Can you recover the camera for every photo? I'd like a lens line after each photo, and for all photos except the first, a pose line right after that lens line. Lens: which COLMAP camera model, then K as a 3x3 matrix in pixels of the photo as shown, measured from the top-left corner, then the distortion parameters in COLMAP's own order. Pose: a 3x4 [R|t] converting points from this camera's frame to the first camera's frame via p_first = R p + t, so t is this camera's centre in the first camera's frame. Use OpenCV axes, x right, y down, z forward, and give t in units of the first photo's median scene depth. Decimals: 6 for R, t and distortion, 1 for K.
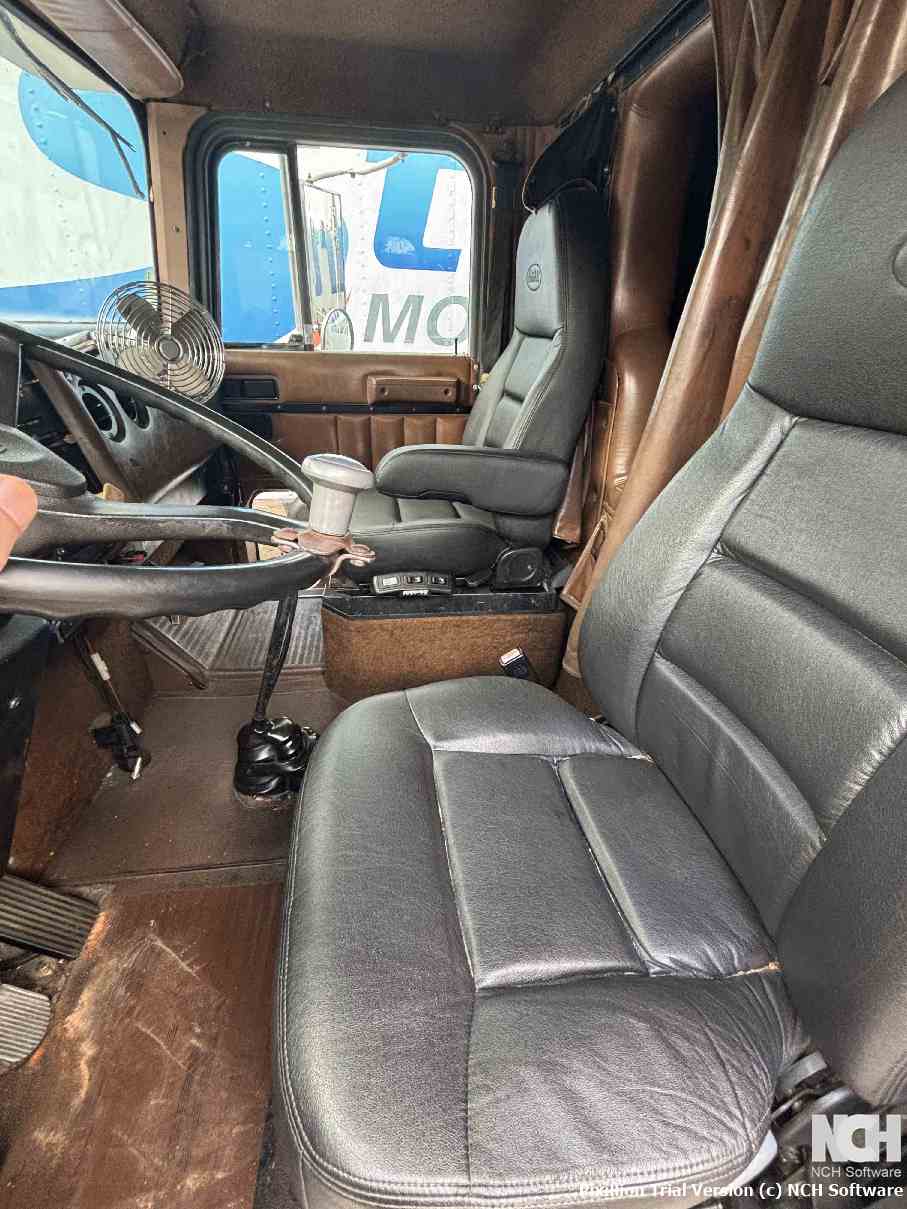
lens RADIAL K [[543.9, 0, 454.7], [0, 543.9, 606.7], [0, 0, 1]] dist [-0.000021, 0.000892]
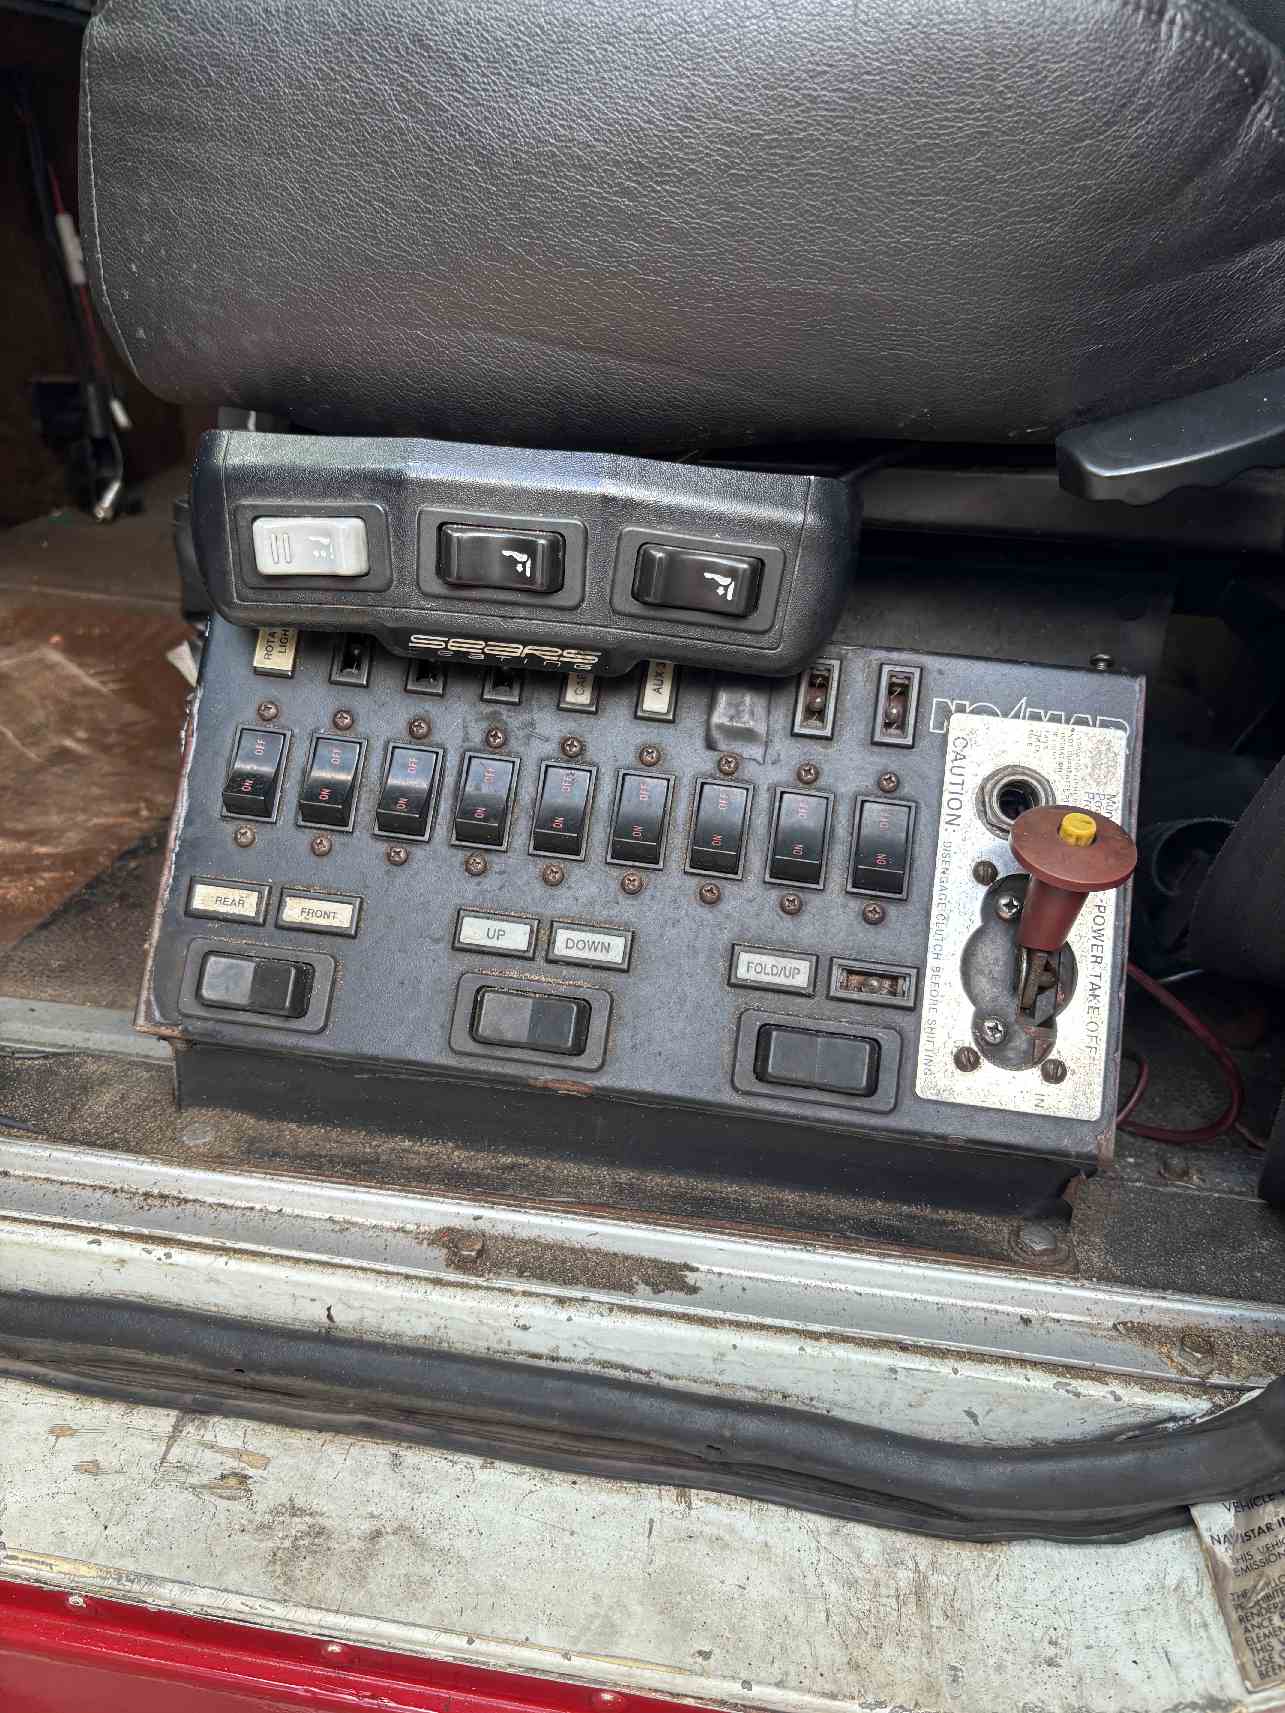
lens RADIAL K [[1307.7, 0, 650.9], [0, 1307.7, 839.3], [0, 0, 1]] dist [0.006256, -0.025884]
pose [[0.961362, 0.146782, -0.232891, 0.176534], [-0.153099, 0.988168, -0.009179, 0.558523], [0.228788, 0.044480, 0.972459, 0.033262]]
